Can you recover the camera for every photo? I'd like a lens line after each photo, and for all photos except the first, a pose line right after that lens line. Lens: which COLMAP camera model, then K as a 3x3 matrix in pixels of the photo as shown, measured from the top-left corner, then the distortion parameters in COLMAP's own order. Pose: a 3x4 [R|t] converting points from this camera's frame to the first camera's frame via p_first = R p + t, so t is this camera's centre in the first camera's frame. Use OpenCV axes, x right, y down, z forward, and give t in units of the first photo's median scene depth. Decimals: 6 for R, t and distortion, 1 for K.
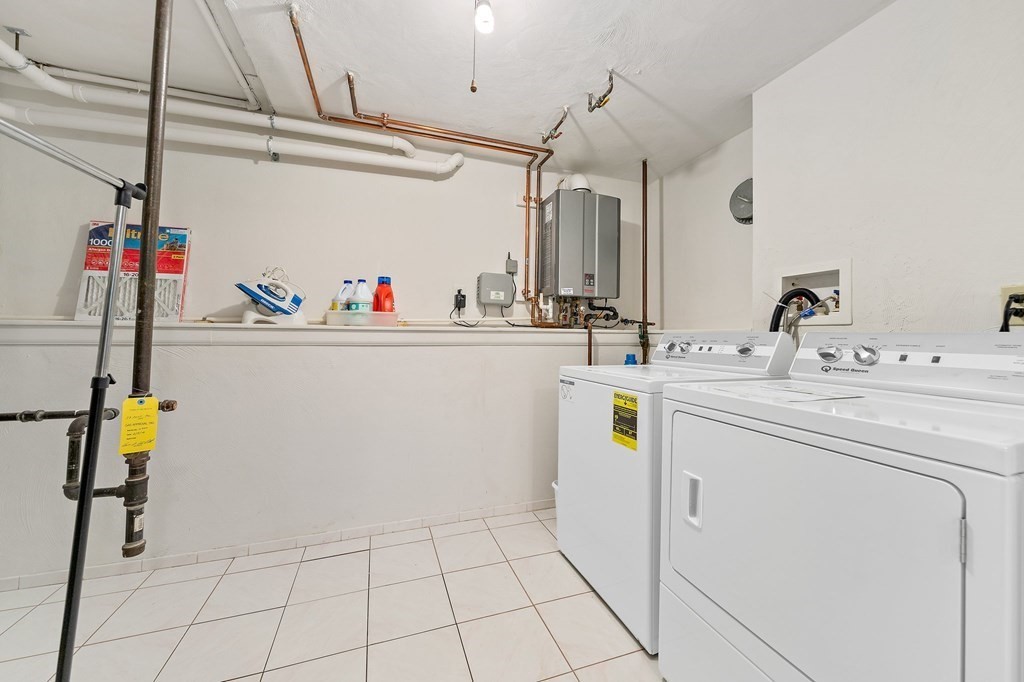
lens RADIAL K [[357.3, 0, 507.9], [0, 357.3, 337.4], [0, 0, 1]] dist [-0.006179, 0.000092]
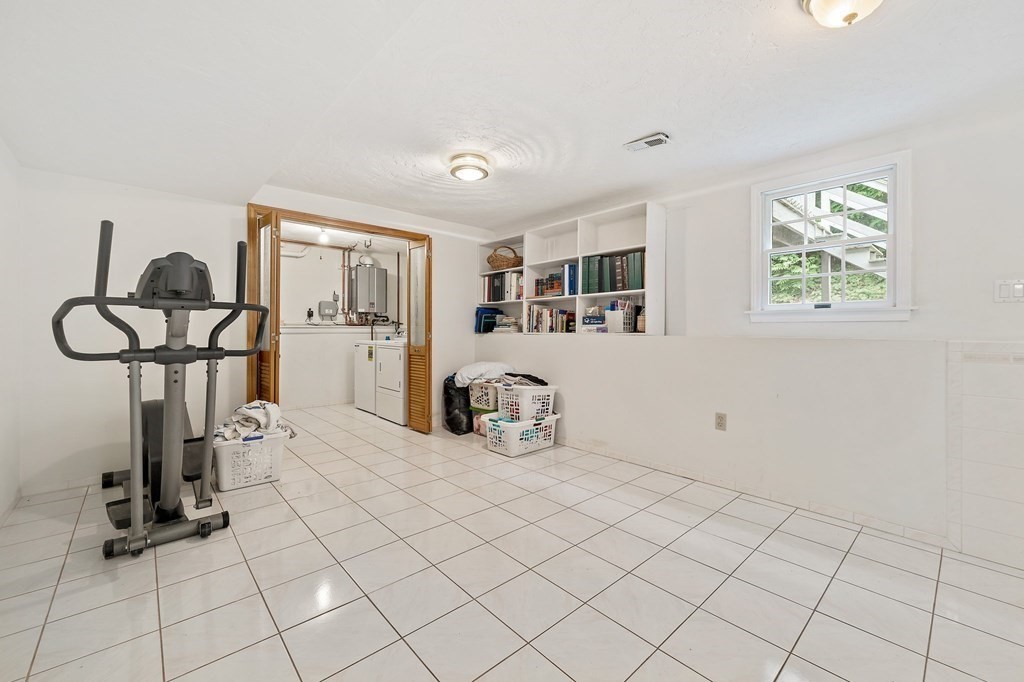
lens RADIAL K [[411.2, 0, 514.3], [0, 411.2, 335.1], [0, 0, 1]] dist [0.000893, 0.000051]
pose [[0.922932, -0.014989, 0.384672, 0.046980], [0.011408, 0.999868, 0.011590, 0.013366], [-0.384794, -0.006308, 0.922981, -1.756678]]
